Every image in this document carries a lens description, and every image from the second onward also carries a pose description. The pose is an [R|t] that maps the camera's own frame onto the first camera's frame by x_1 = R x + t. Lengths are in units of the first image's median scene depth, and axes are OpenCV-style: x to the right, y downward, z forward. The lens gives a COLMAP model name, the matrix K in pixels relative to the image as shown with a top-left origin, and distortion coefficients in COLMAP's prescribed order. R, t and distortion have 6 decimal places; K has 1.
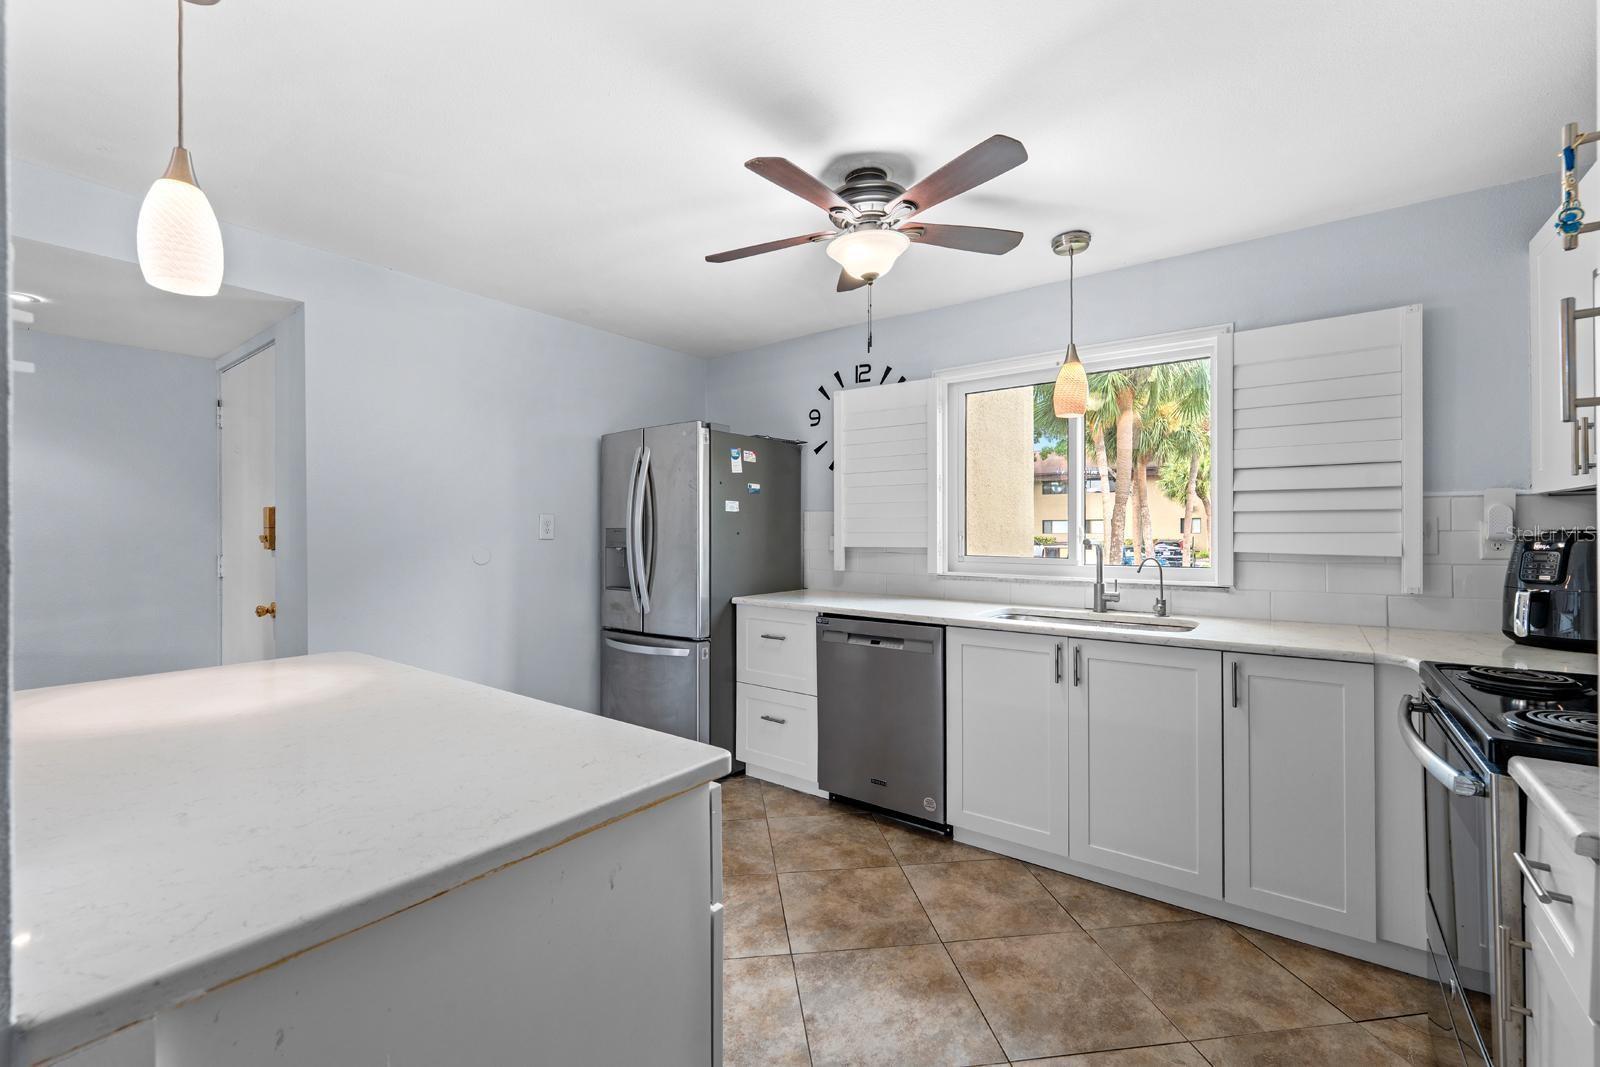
lens RADIAL K [[659.9, 0, 771.9], [0, 659.9, 532.3], [0, 0, 1]] dist [0.002246, -0.000127]
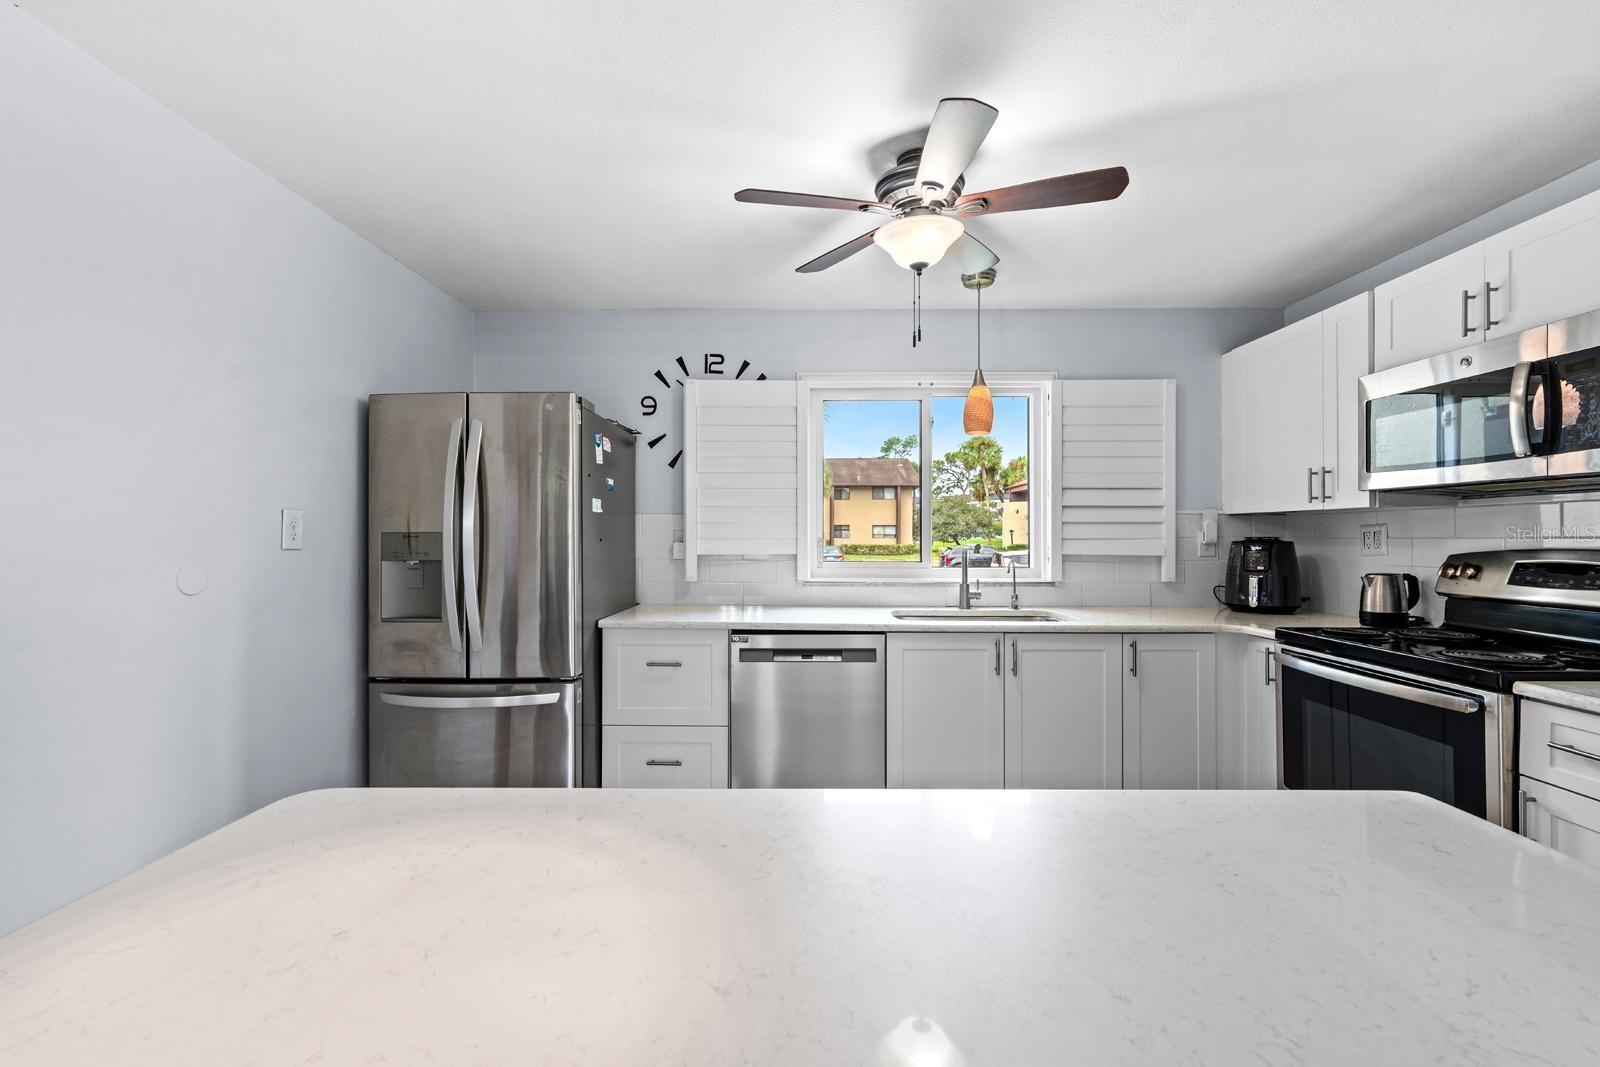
lens RADIAL K [[659.9, 0, 795.1], [0, 659.9, 534.4], [0, 0, 1]] dist [0.002246, -0.000127]
pose [[0.803578, 0.003244, 0.595191, -0.359651], [-0.001037, 0.999991, -0.004050, -0.001554], [-0.595199, 0.002637, 0.803574, 0.229830]]
